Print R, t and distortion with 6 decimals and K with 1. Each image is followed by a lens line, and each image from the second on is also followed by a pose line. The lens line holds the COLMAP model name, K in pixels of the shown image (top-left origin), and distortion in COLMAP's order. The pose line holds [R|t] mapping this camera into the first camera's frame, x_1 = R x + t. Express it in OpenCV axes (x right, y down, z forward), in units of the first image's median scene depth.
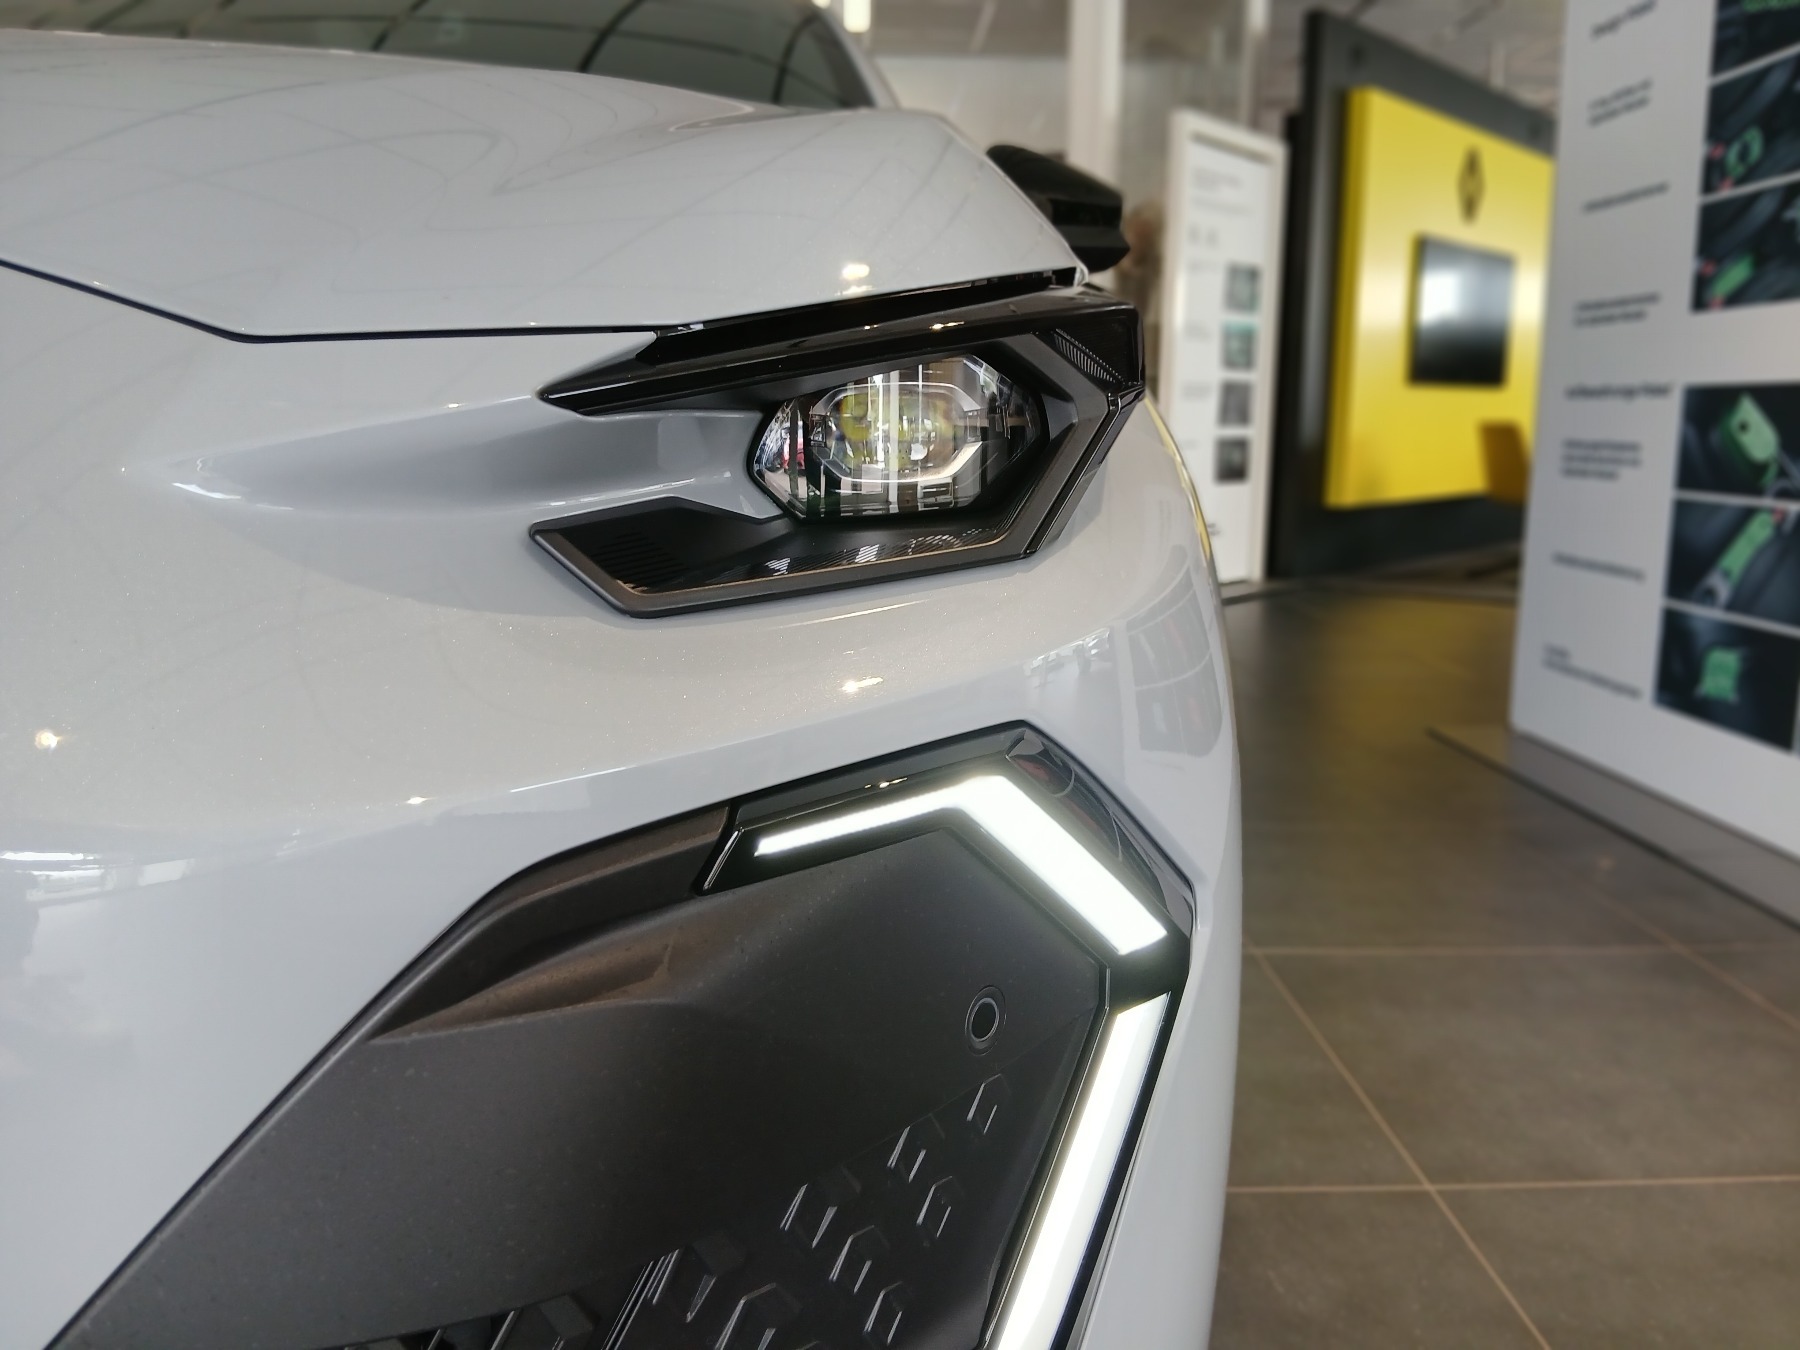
lens RADIAL K [[1413.8, 0, 911.2], [0, 1413.8, 669.4], [0, 0, 1]] dist [0.033927, -0.072947]
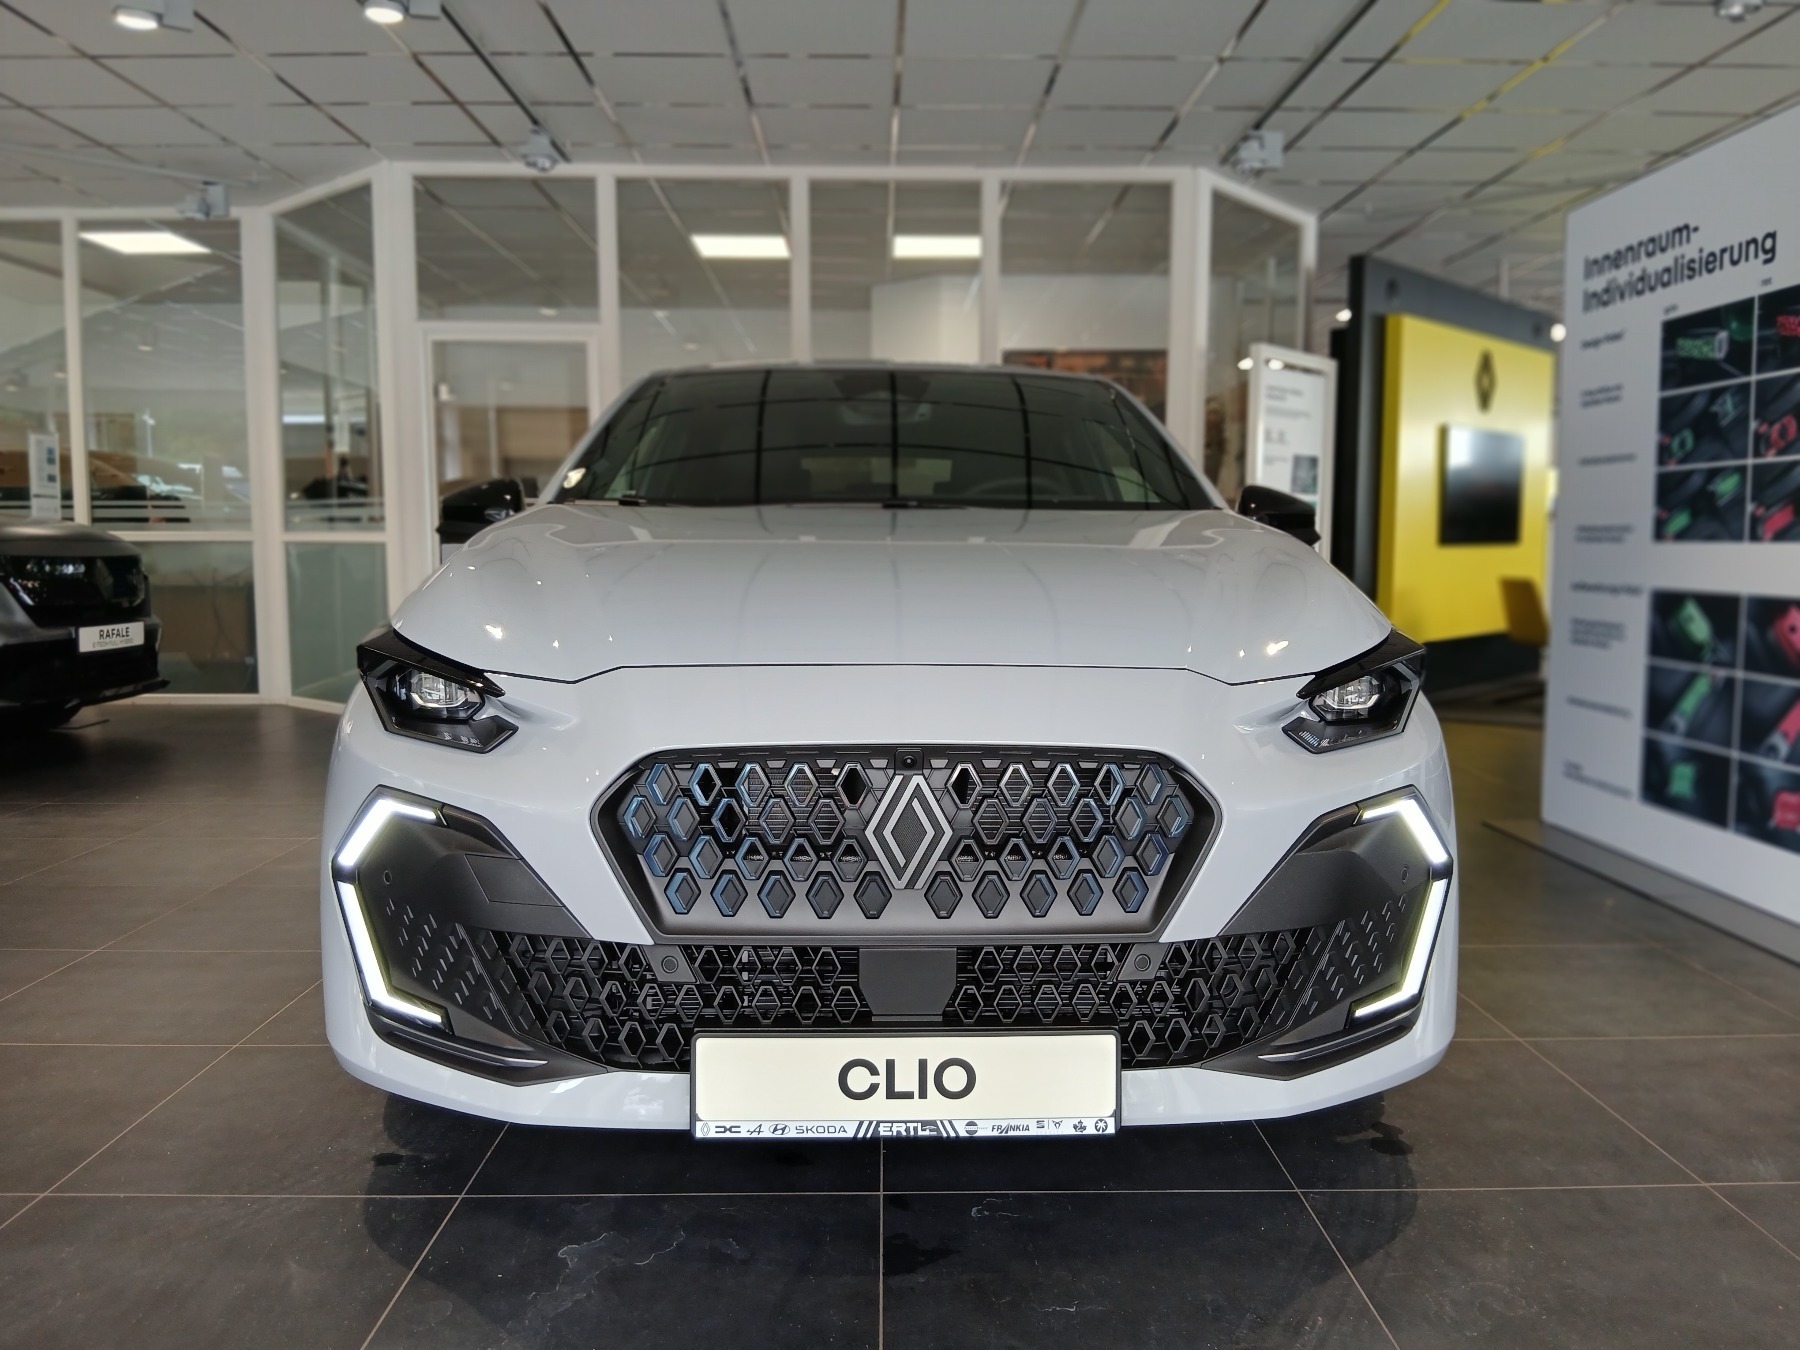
lens RADIAL K [[1446.1, 0, 900.0], [0, 1446.1, 675.0], [0, 0, 1]] dist [0.101023, -0.180231]
pose [[0.999985, -0.005010, -0.002146, -0.252423], [0.004826, 0.996900, -0.078528, 0.010009], [0.002533, 0.078517, 0.996910, -0.553270]]
